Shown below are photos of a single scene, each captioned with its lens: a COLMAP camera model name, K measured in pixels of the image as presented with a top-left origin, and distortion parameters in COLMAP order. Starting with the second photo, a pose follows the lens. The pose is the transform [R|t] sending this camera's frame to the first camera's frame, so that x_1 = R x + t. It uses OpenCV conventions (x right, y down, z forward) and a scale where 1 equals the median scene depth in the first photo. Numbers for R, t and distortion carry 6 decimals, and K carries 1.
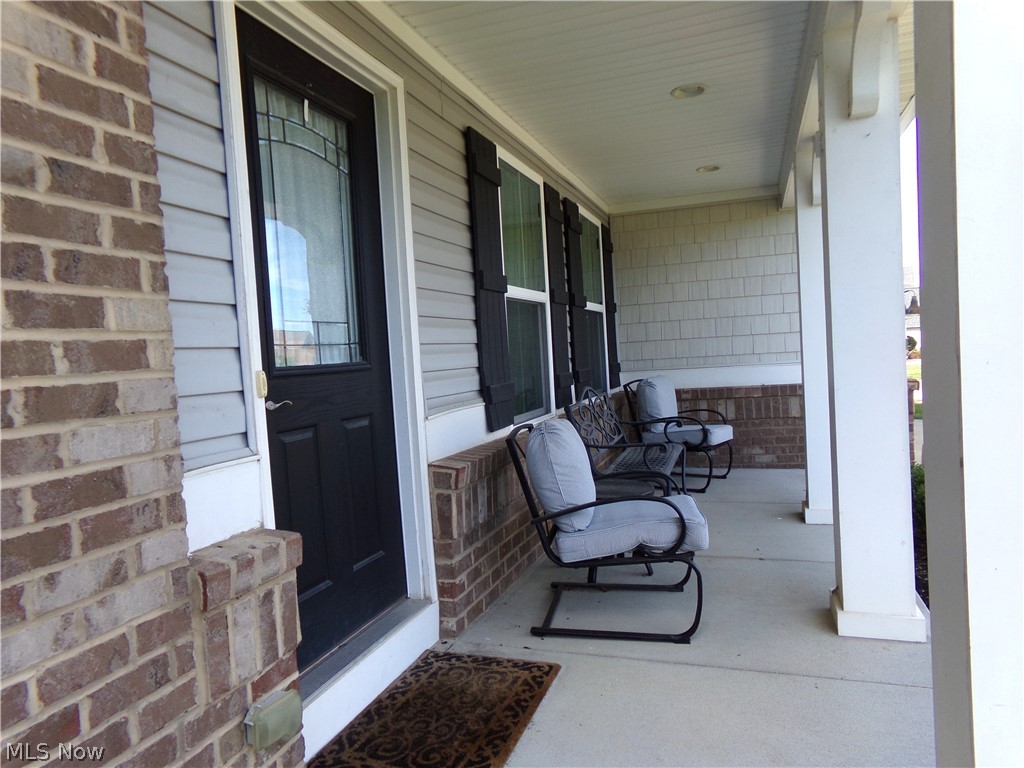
lens RADIAL K [[699.4, 0, 512.8], [0, 699.4, 395.9], [0, 0, 1]] dist [-0.001890, 0.001723]
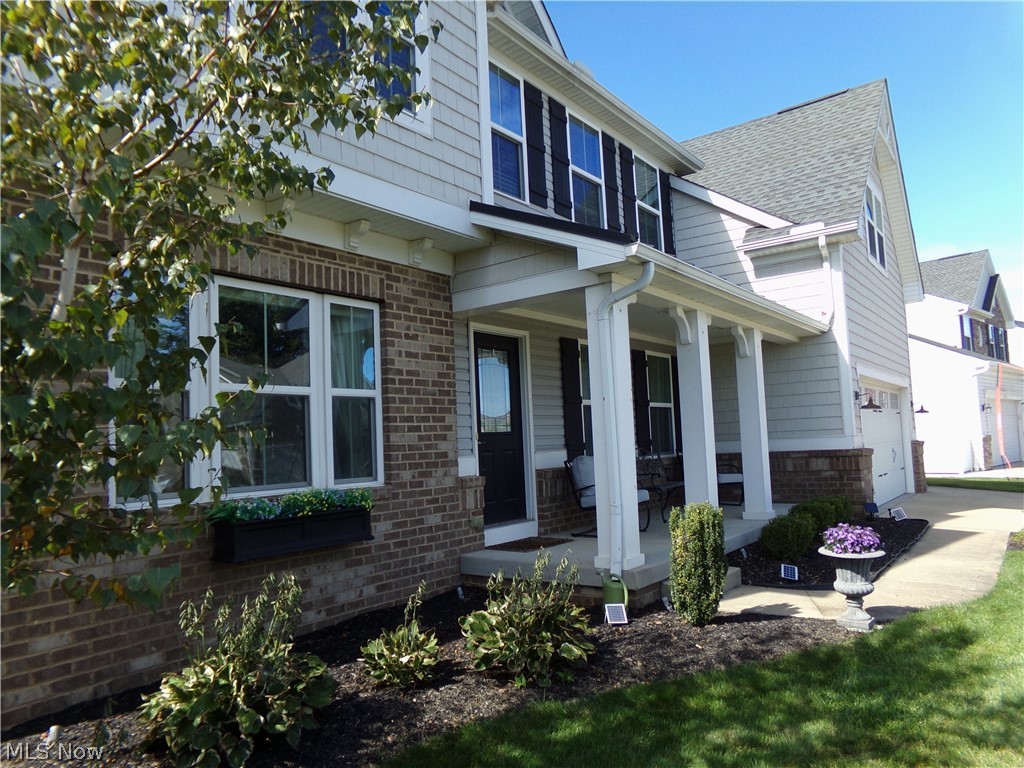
lens RADIAL K [[699.4, 0, 512.8], [0, 699.4, 395.9], [0, 0, 1]] dist [-0.001890, 0.001723]
pose [[0.949145, -0.006680, -0.314770, 1.035257], [-0.029015, 0.993664, -0.108580, 0.174601], [0.313501, 0.112191, 0.942937, -2.576244]]
